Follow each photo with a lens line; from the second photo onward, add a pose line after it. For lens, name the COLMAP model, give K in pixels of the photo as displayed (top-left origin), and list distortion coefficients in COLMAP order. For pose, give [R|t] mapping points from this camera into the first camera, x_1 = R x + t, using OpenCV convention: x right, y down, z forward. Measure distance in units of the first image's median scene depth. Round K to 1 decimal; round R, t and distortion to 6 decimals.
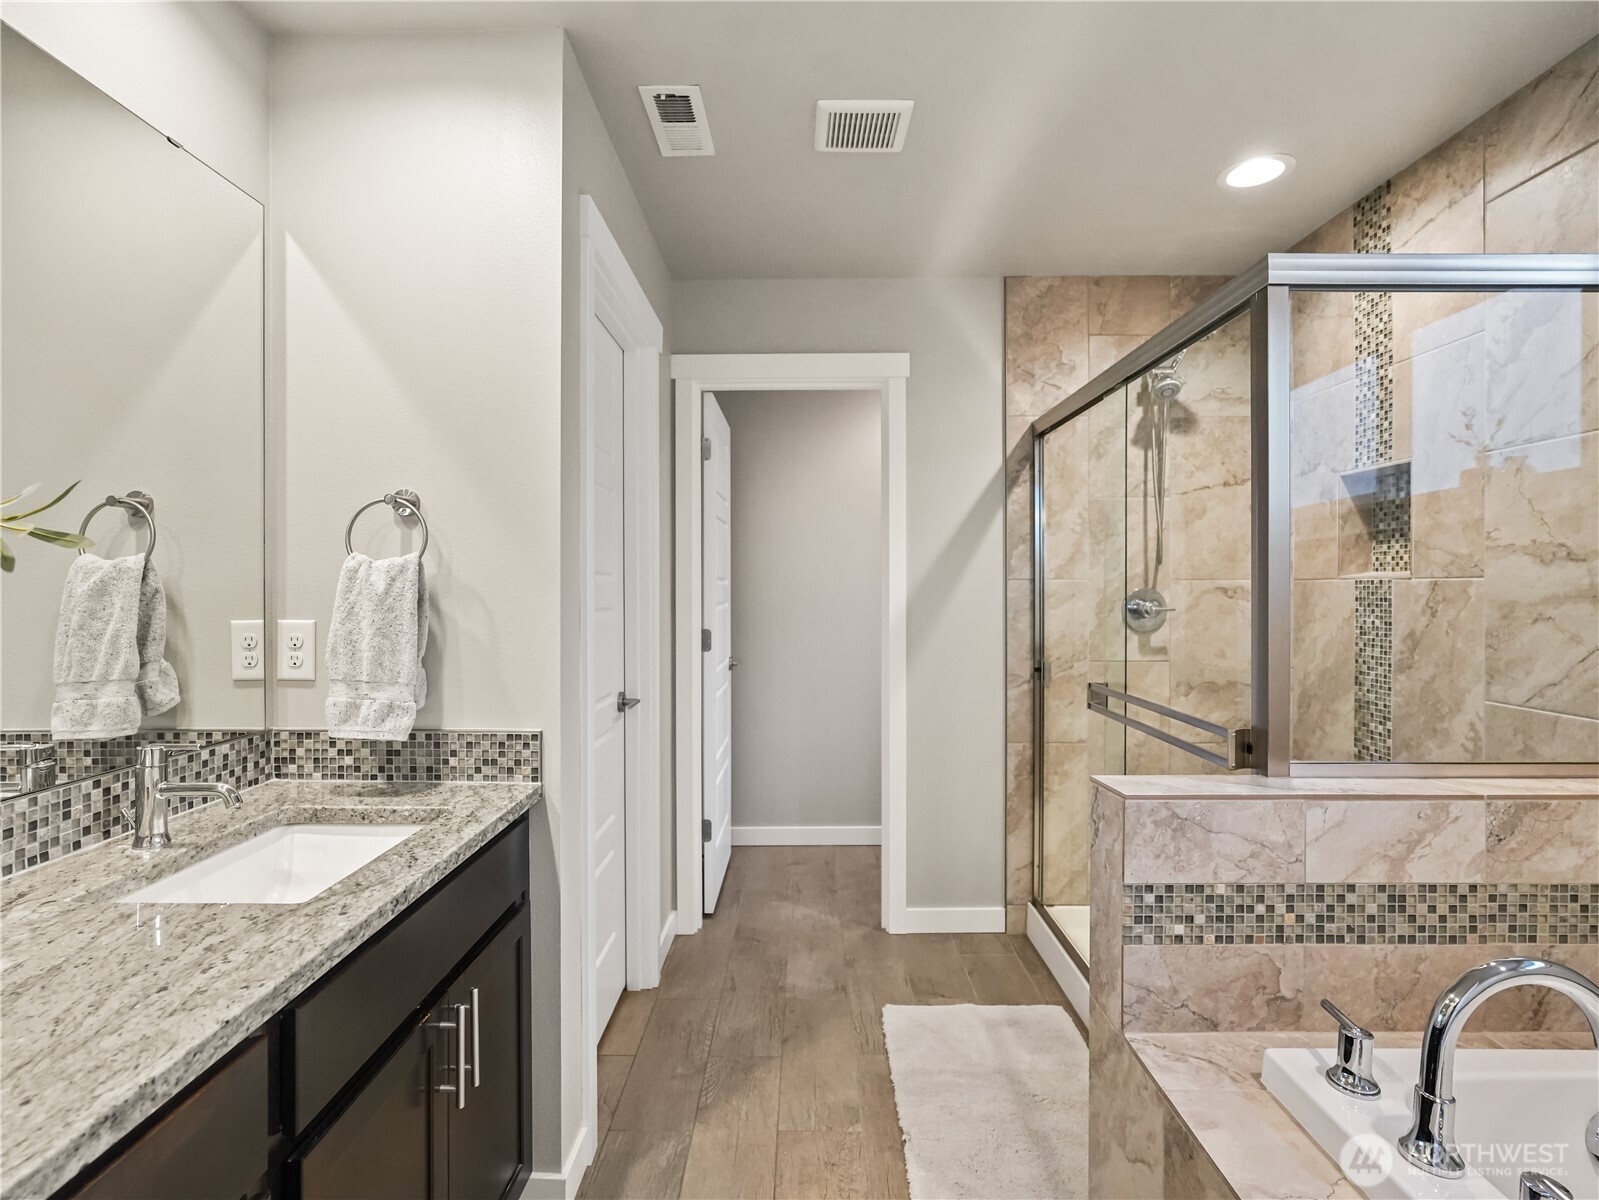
lens RADIAL K [[806.0, 0, 800.5], [0, 806.0, 594.7], [0, 0, 1]] dist [-0.015193, 0.009438]
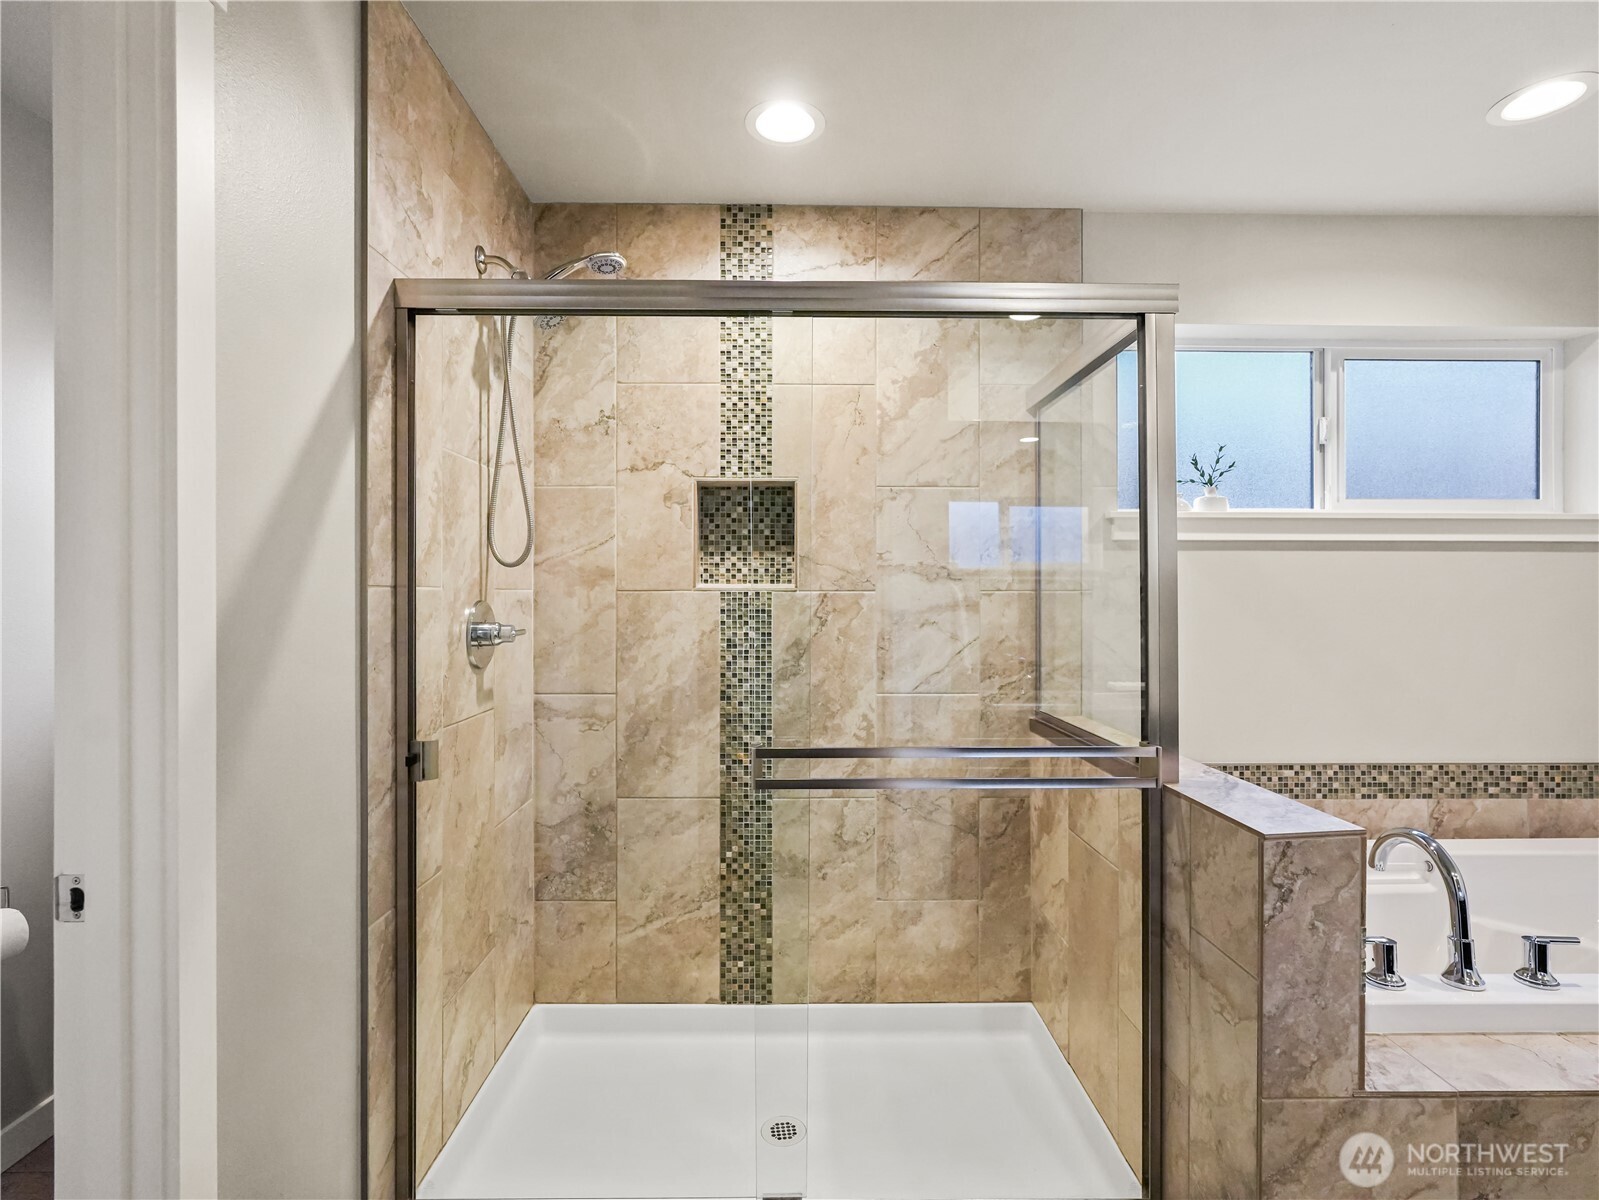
lens RADIAL K [[806.0, 0, 799.0], [0, 806.0, 593.1], [0, 0, 1]] dist [-0.015193, 0.009438]
pose [[-0.022714, -0.000915, 0.999742, -0.297615], [0.008905, 0.999960, 0.001118, -0.017616], [-0.999702, 0.008929, -0.022705, 0.977585]]
